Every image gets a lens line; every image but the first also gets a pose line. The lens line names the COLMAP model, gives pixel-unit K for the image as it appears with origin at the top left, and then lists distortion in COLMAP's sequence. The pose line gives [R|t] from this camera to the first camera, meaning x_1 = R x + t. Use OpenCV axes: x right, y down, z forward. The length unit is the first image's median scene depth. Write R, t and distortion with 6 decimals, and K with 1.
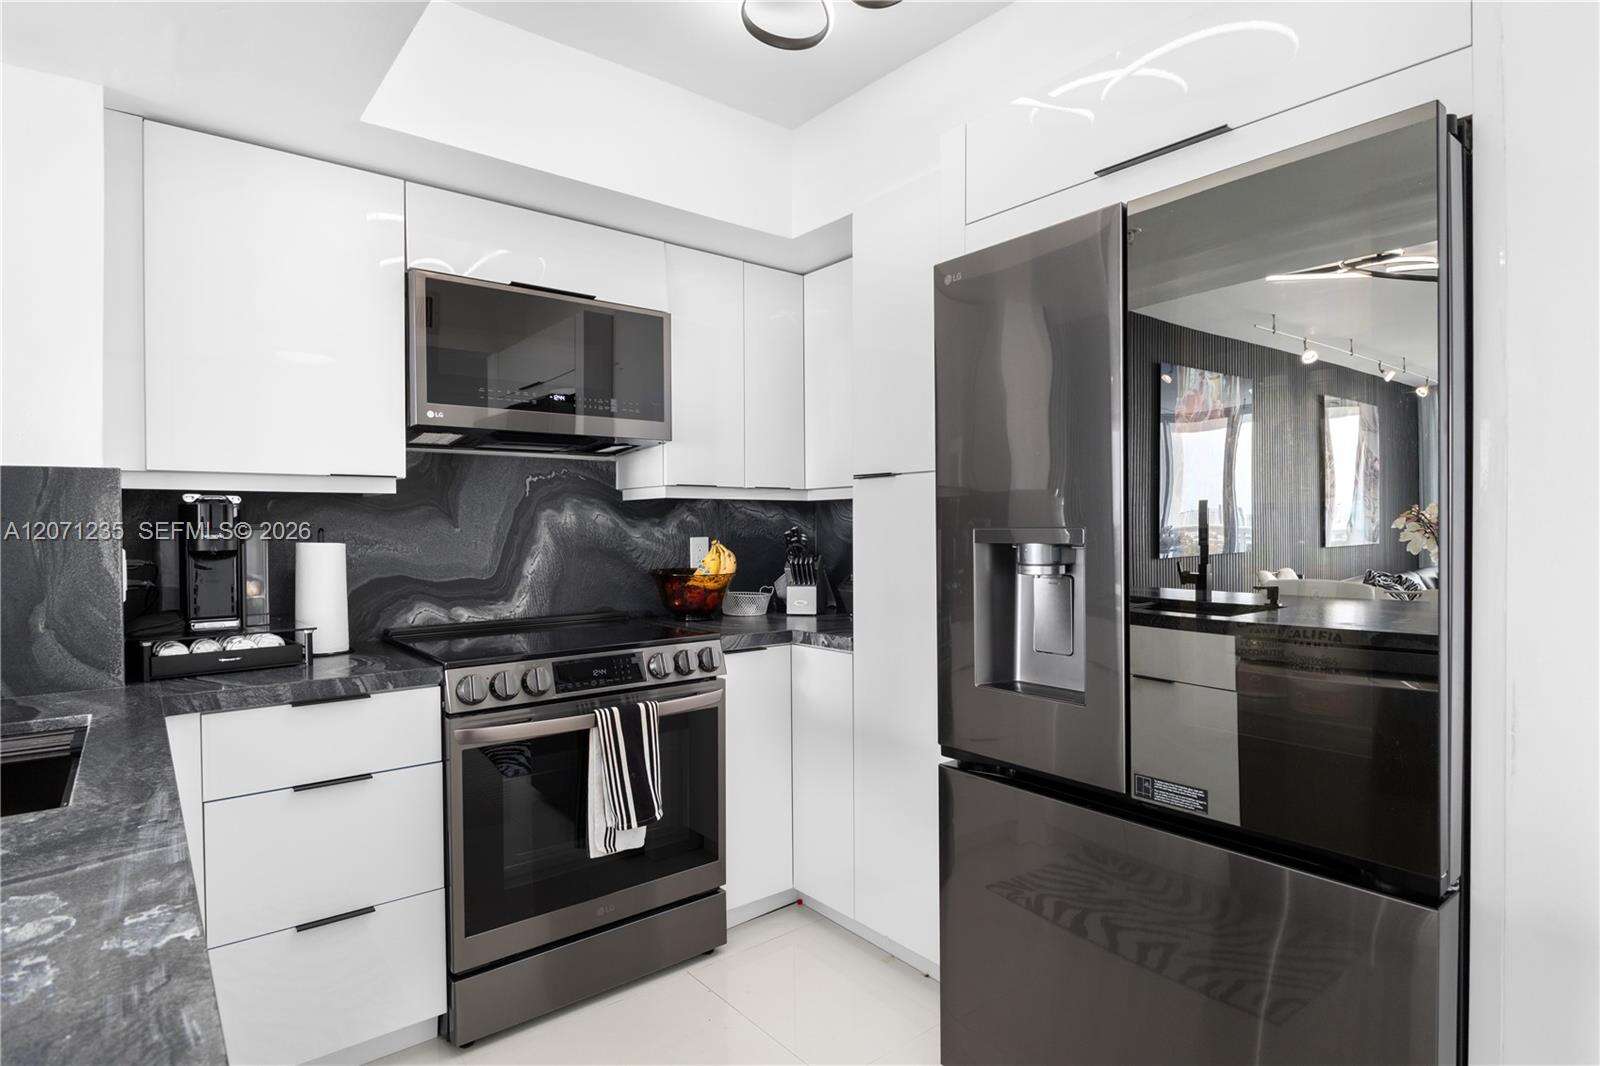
lens RADIAL K [[834.6, 0, 827.5], [0, 834.6, 524.1], [0, 0, 1]] dist [-0.001280, -0.000436]
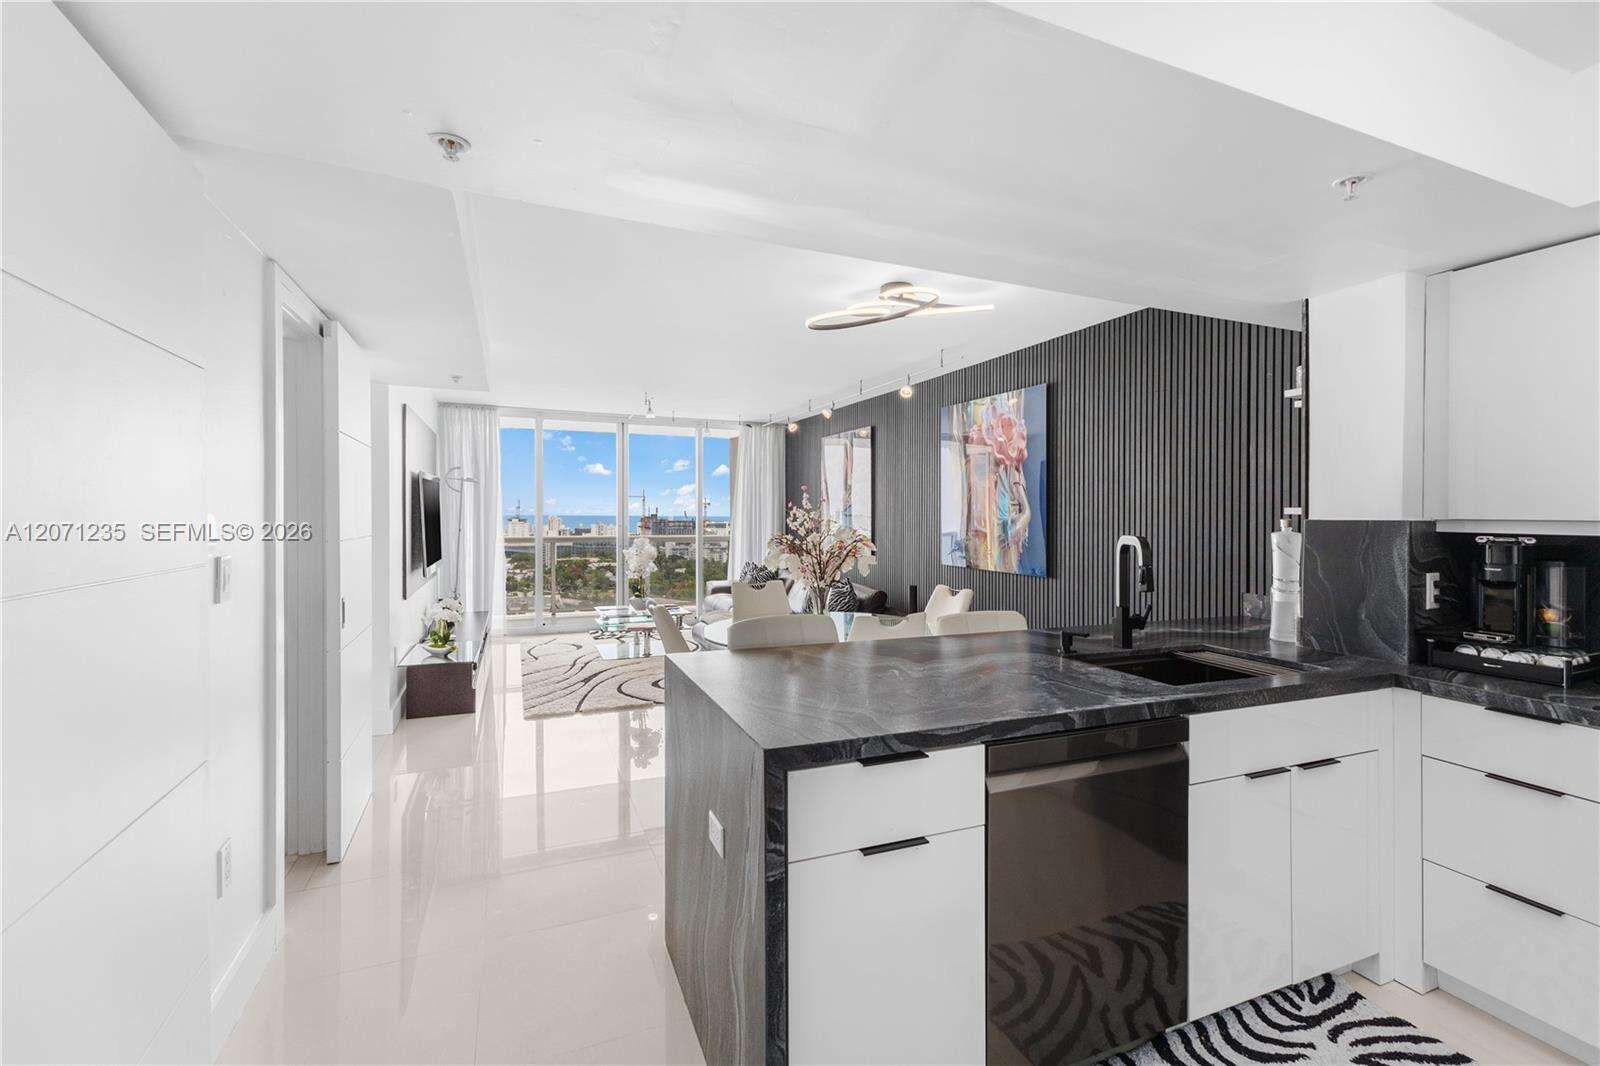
lens RADIAL K [[707.1, 0, 815.8], [0, 707.1, 519.7], [0, 0, 1]] dist [0.027814, -0.000318]
pose [[-0.283751, 0.013345, -0.958805, 0.534199], [-0.003550, 0.999882, 0.014967, -0.063000], [0.958892, 0.007650, -0.283670, 0.250772]]
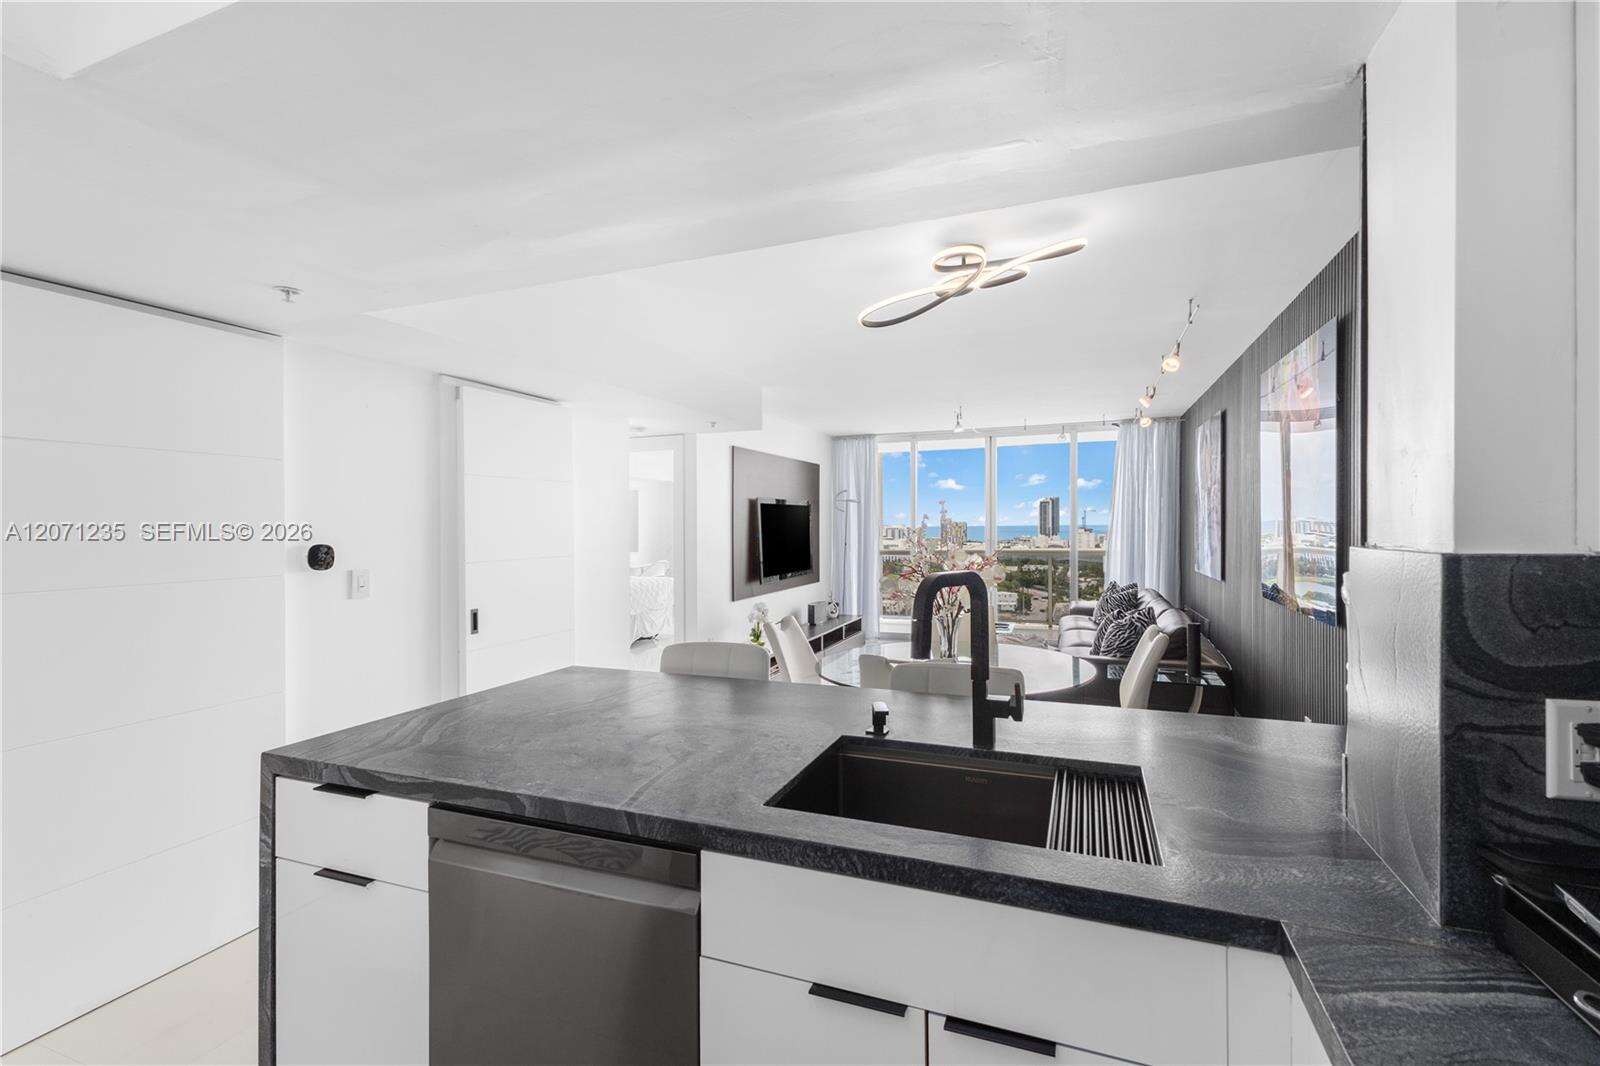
lens RADIAL K [[687.7, 0, 820.7], [0, 687.7, 528.8], [0, 0, 1]] dist [0.019482, 0.000051]
pose [[-0.868150, 0.019662, -0.495913, -0.145771], [0.018182, 0.999804, 0.007811, -0.072217], [0.495970, -0.002236, -0.868337, 0.884980]]
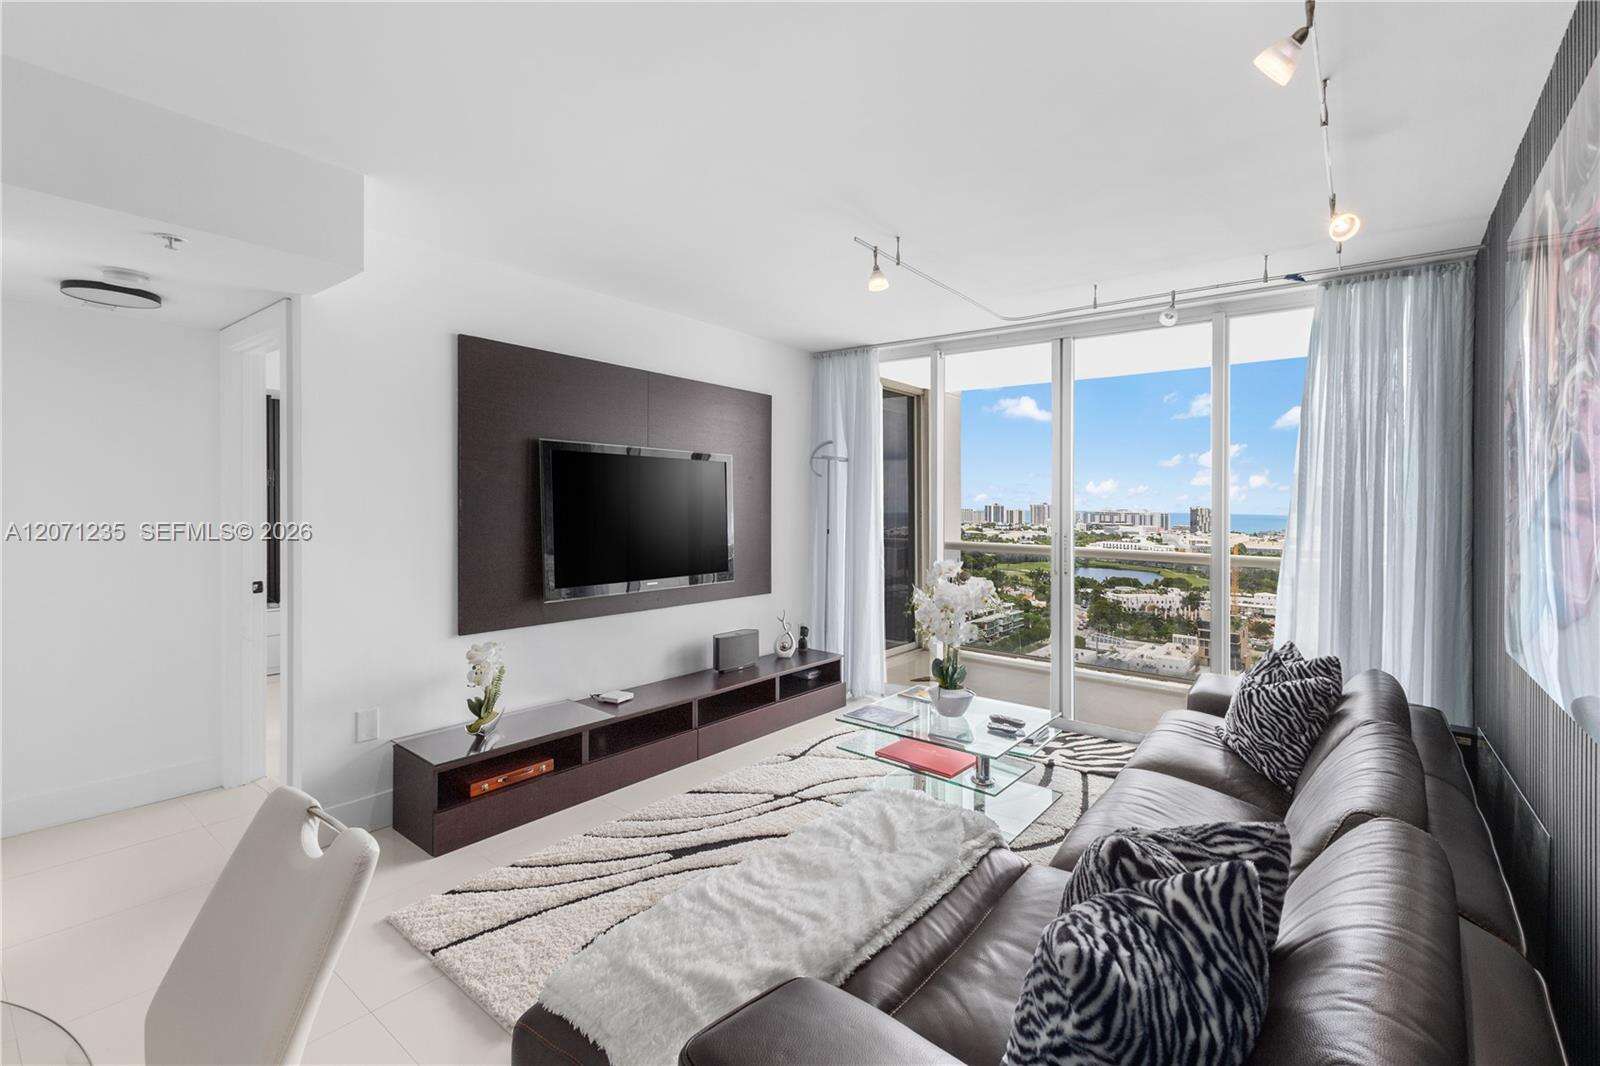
lens RADIAL K [[722.7, 0, 842.6], [0, 722.7, 513.8], [0, 0, 1]] dist [0.014027, -0.000063]
pose [[-0.977799, -0.004770, -0.209492, -1.619458], [-0.007927, 0.999867, 0.014234, -0.051891], [0.209397, 0.015579, -0.977707, 0.051401]]
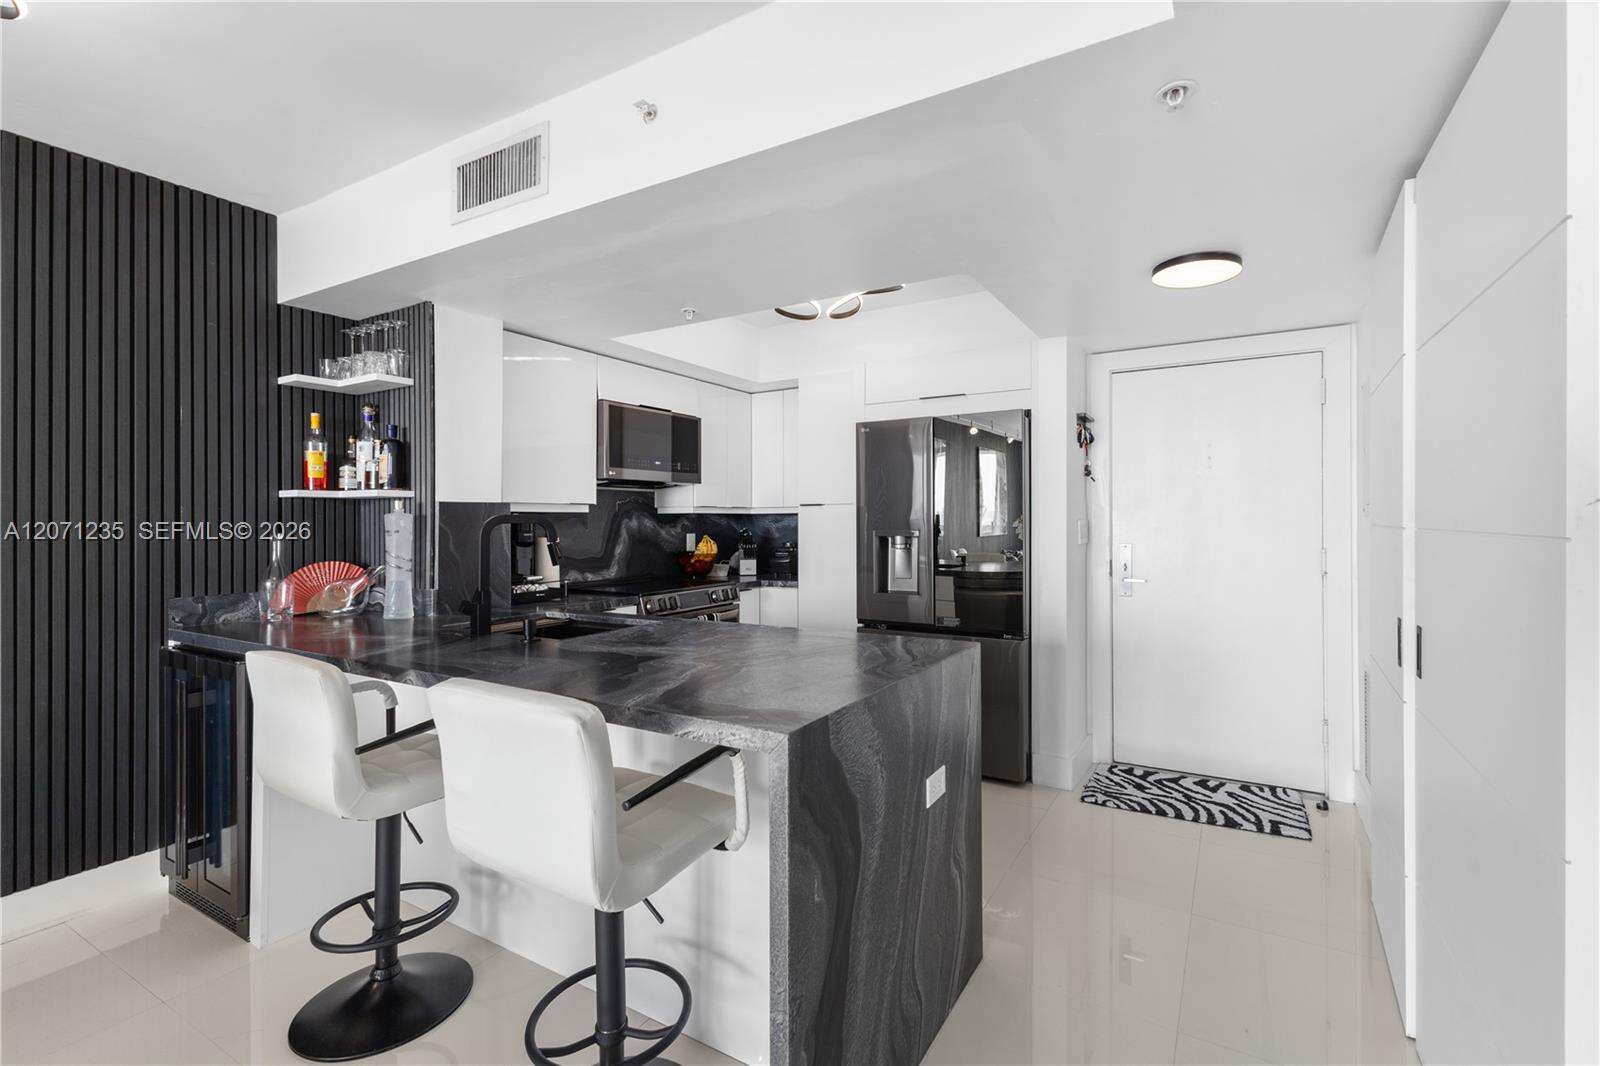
lens RADIAL K [[710.2, 0, 855.0], [0, 710.2, 516.3], [0, 0, 1]] dist [0.014147, 0.000284]
pose [[0.928434, 0.004114, 0.371474, -0.527443], [-0.002059, 0.999980, -0.005929, -0.017517], [-0.371491, 0.004740, 0.928424, -0.740788]]
